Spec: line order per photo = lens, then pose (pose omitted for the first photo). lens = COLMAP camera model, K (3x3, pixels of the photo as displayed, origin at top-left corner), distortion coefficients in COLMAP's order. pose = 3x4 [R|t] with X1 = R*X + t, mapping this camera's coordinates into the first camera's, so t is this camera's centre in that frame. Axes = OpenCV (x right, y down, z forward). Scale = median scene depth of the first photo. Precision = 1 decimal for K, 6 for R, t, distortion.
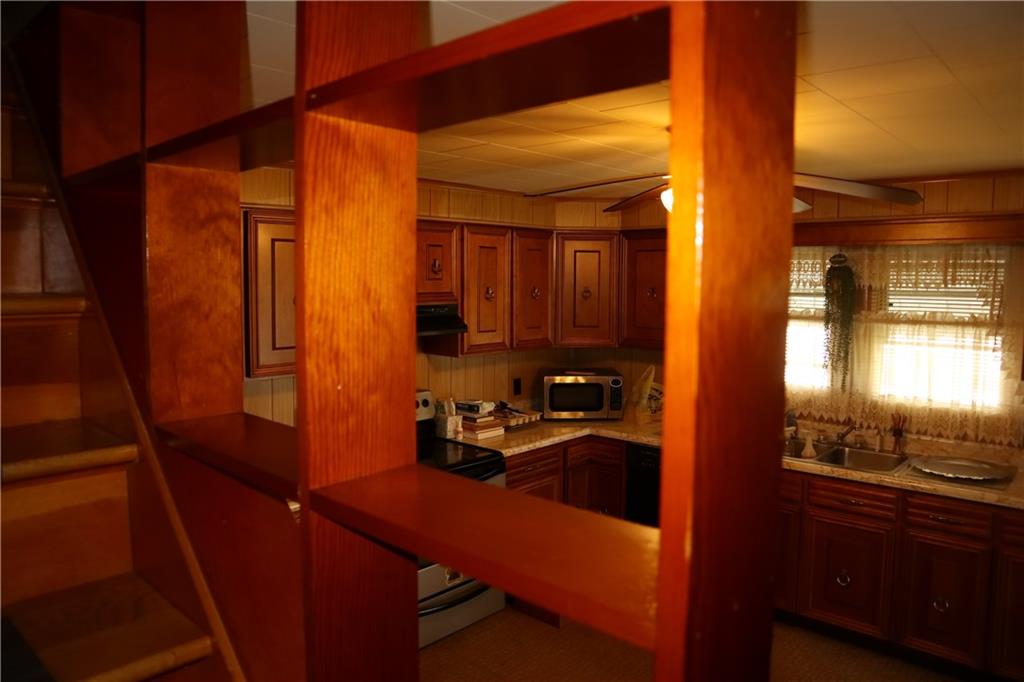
lens RADIAL K [[707.6, 0, 502.5], [0, 707.6, 336.9], [0, 0, 1]] dist [-0.115883, 0.071113]
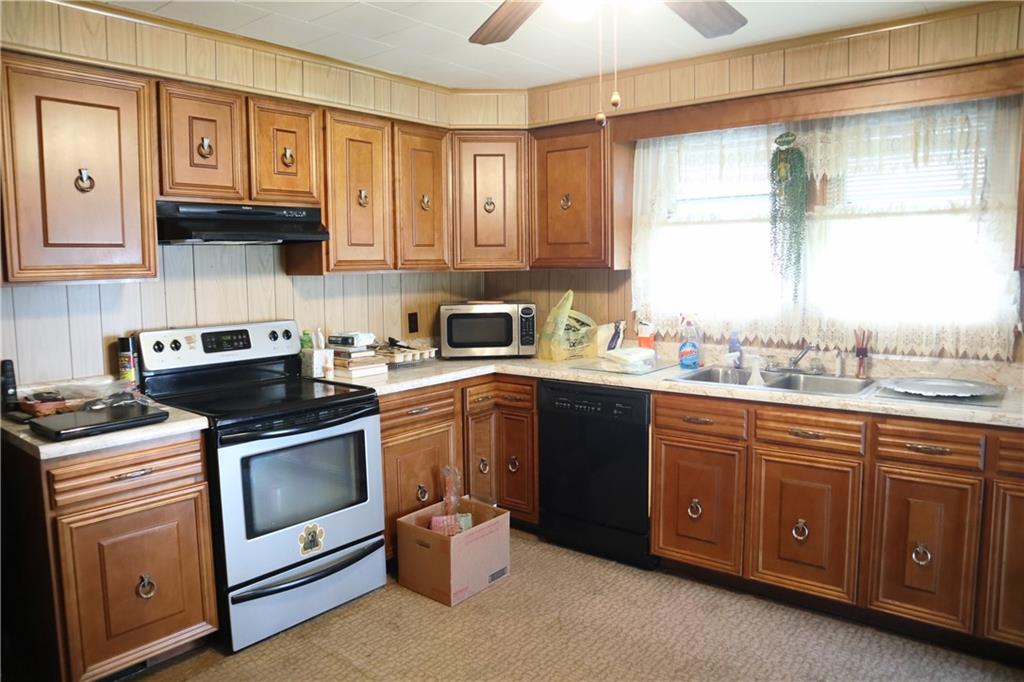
lens RADIAL K [[707.6, 0, 502.5], [0, 707.6, 336.9], [0, 0, 1]] dist [-0.115883, 0.071113]
pose [[0.997941, -0.022751, 0.059971, 0.094075], [0.021609, 0.999574, 0.019624, 0.090139], [-0.060392, -0.018287, 0.998007, 0.192733]]
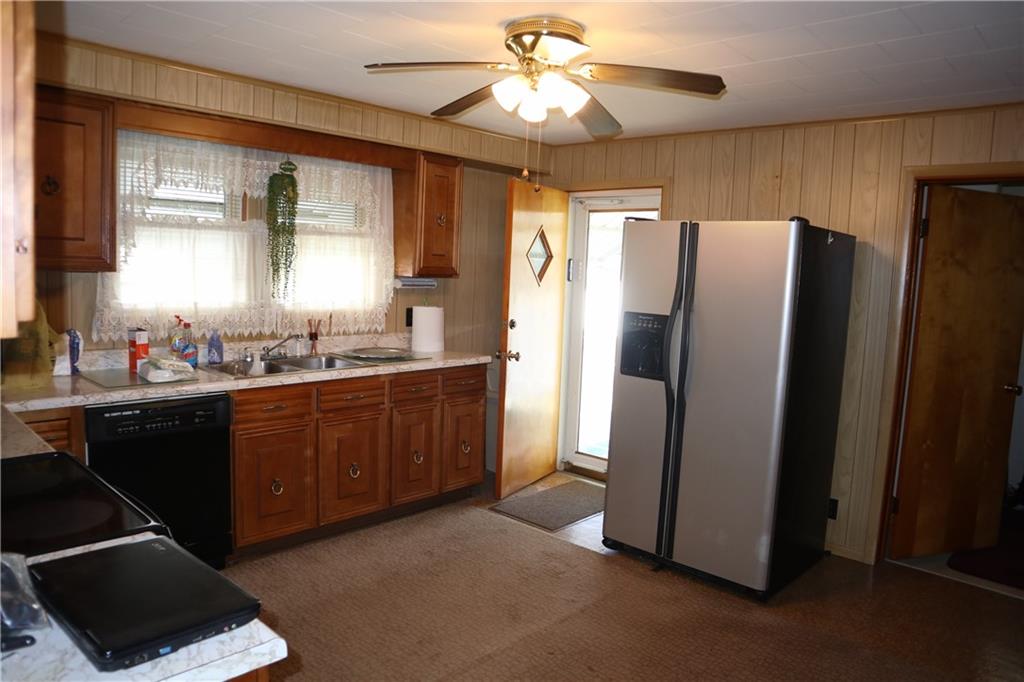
lens RADIAL K [[707.6, 0, 502.5], [0, 707.6, 336.9], [0, 0, 1]] dist [-0.115883, 0.071113]
pose [[0.008646, -0.101592, 0.994789, -0.486203], [0.043078, 0.993940, 0.101131, 0.039318], [-0.999034, 0.041979, 0.012970, 0.643741]]
